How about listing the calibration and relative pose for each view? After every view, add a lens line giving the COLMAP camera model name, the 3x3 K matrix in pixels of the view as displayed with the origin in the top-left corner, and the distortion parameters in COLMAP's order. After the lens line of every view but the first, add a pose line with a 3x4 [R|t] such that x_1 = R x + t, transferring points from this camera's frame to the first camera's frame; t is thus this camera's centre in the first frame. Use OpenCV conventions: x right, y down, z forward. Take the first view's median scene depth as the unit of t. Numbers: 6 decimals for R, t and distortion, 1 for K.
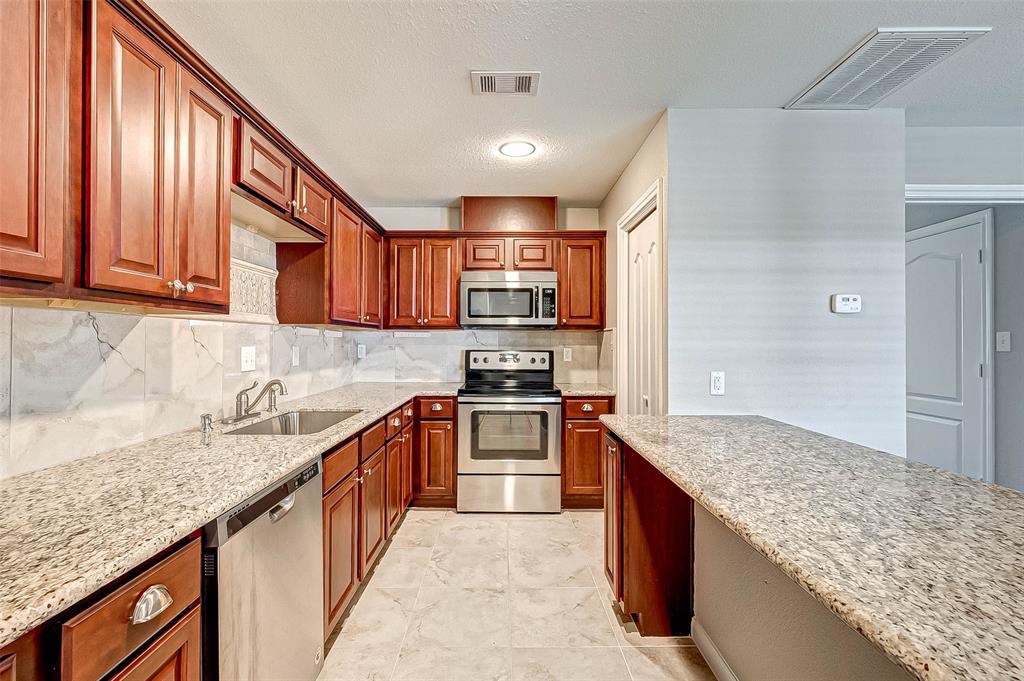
lens RADIAL K [[463.1, 0, 510.4], [0, 463.1, 338.5], [0, 0, 1]] dist [0.001598, -0.000161]
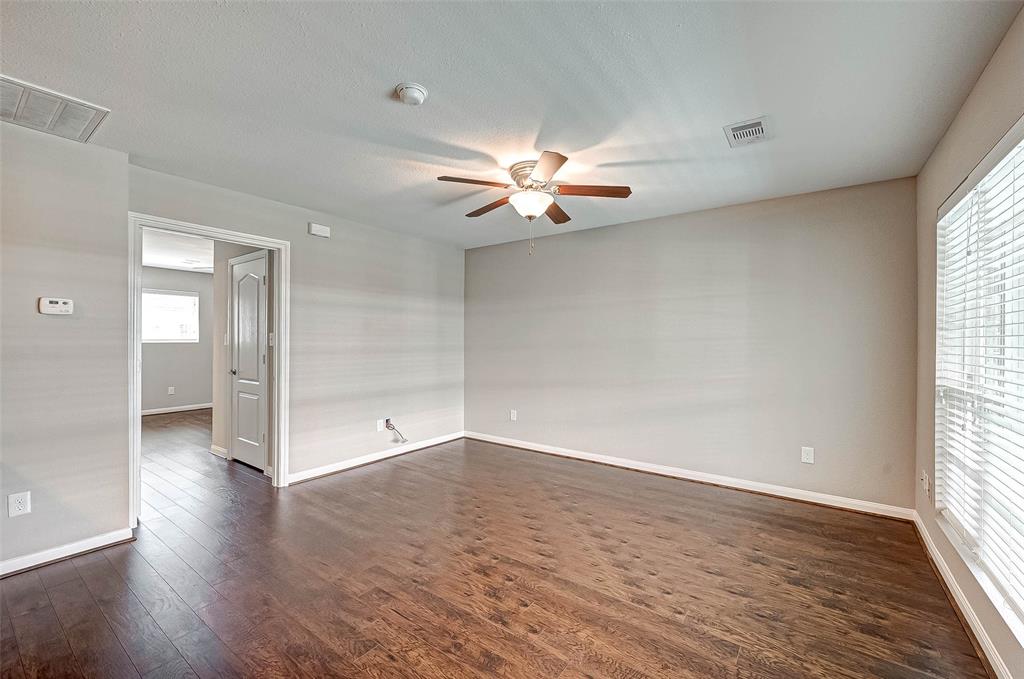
lens RADIAL K [[419.9, 0, 512.0], [0, 419.9, 339.5], [0, 0, 1]] dist [0.001359, 0.000239]
pose [[0.590463, 0.003587, 0.807057, 0.490584], [-0.009945, 0.999947, 0.002832, -0.006407], [-0.807004, -0.009699, 0.590467, -0.460200]]
